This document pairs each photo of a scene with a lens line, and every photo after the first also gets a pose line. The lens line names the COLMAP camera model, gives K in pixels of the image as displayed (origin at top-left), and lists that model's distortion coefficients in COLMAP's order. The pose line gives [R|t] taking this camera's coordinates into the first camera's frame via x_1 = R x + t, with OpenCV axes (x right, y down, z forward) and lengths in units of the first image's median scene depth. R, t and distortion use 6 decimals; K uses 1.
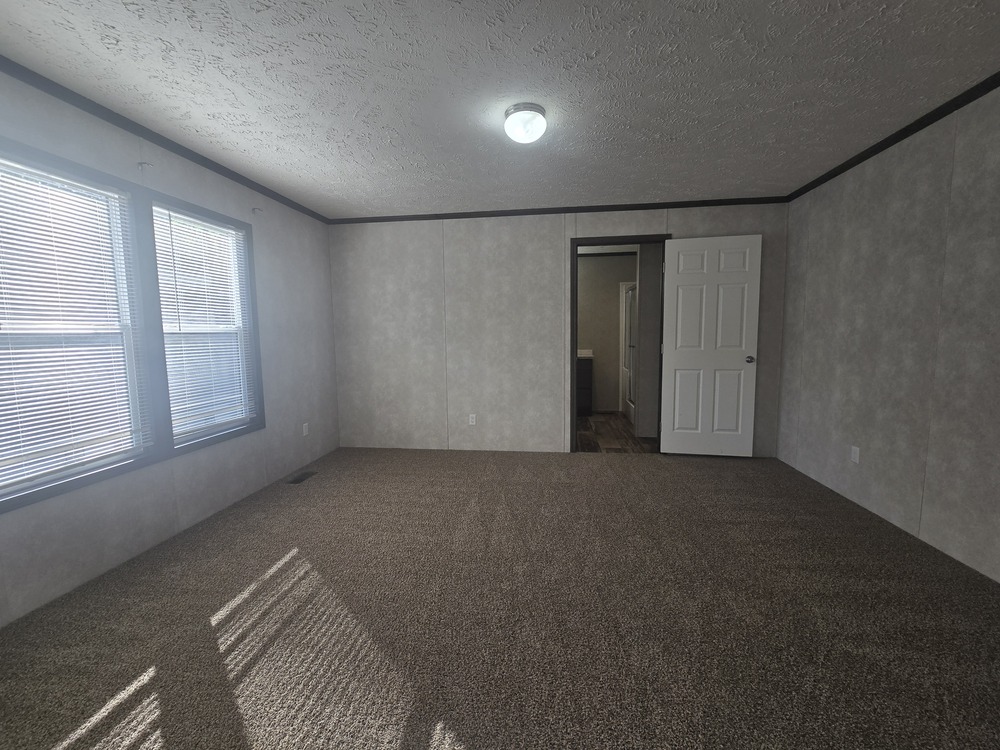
lens RADIAL K [[410.2, 0, 502.2], [0, 410.2, 372.0], [0, 0, 1]] dist [-0.008248, 0.003727]
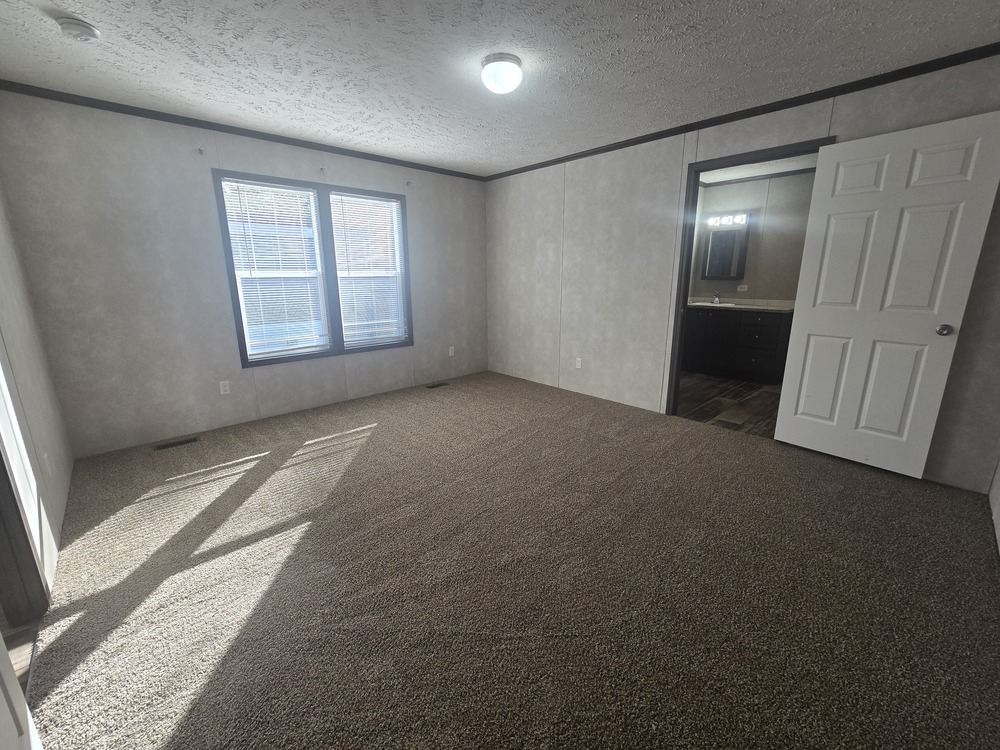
lens RADIAL K [[410.2, 0, 504.5], [0, 410.2, 373.8], [0, 0, 1]] dist [-0.008248, 0.003727]
pose [[0.771213, 0.160049, -0.616129, 0.483155], [-0.065570, 0.982702, 0.173197, -0.028987], [0.633191, -0.093172, 0.768367, 0.091479]]
